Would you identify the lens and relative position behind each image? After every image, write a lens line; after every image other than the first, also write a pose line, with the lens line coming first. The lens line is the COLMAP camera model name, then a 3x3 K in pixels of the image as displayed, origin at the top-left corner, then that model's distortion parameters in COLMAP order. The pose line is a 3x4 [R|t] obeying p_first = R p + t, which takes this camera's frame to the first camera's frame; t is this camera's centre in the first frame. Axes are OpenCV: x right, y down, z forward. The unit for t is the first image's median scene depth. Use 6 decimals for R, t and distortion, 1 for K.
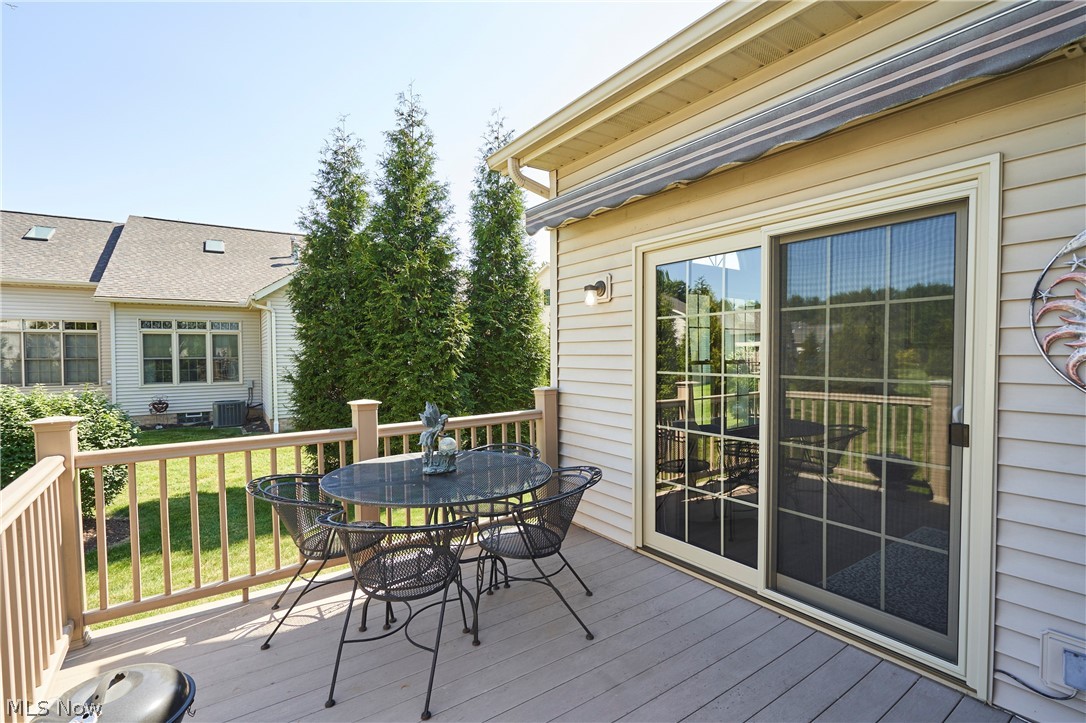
lens RADIAL K [[512.1, 0, 541.7], [0, 512.1, 361.2], [0, 0, 1]] dist [0.000285, 0.002000]
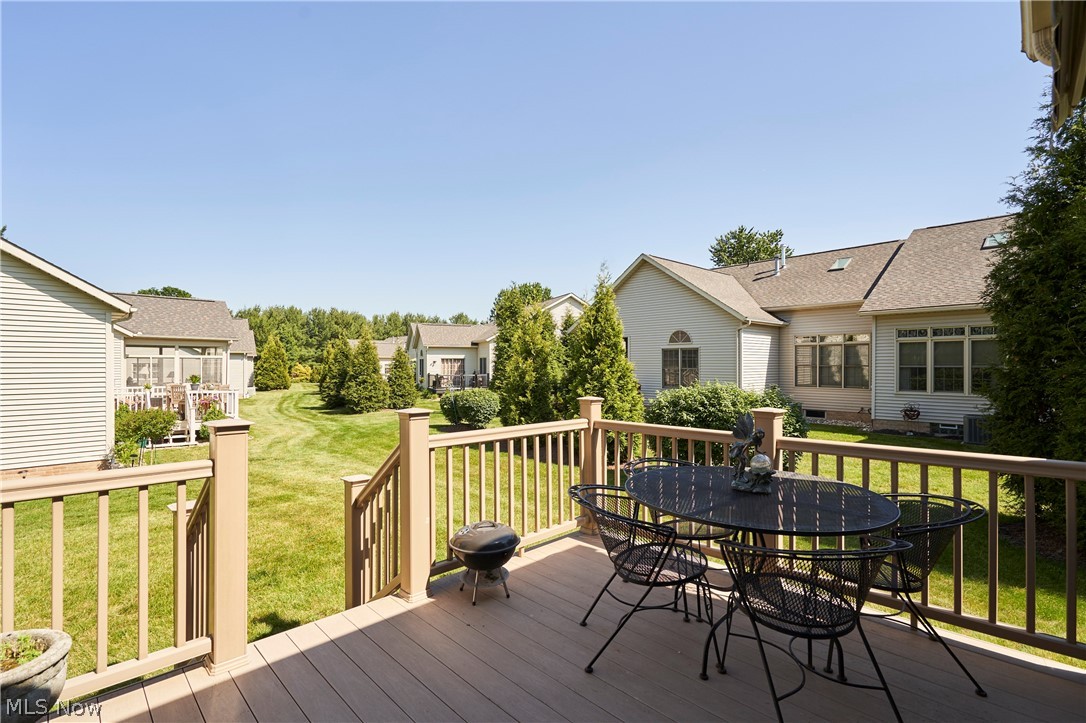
lens RADIAL K [[512.1, 0, 540.2], [0, 512.1, 364.6], [0, 0, 1]] dist [0.000285, 0.002000]
pose [[0.158363, 0.005923, -0.987363, 0.139875], [-0.015493, 0.999874, 0.003513, -0.000948], [0.987259, 0.014741, 0.158434, 0.106850]]
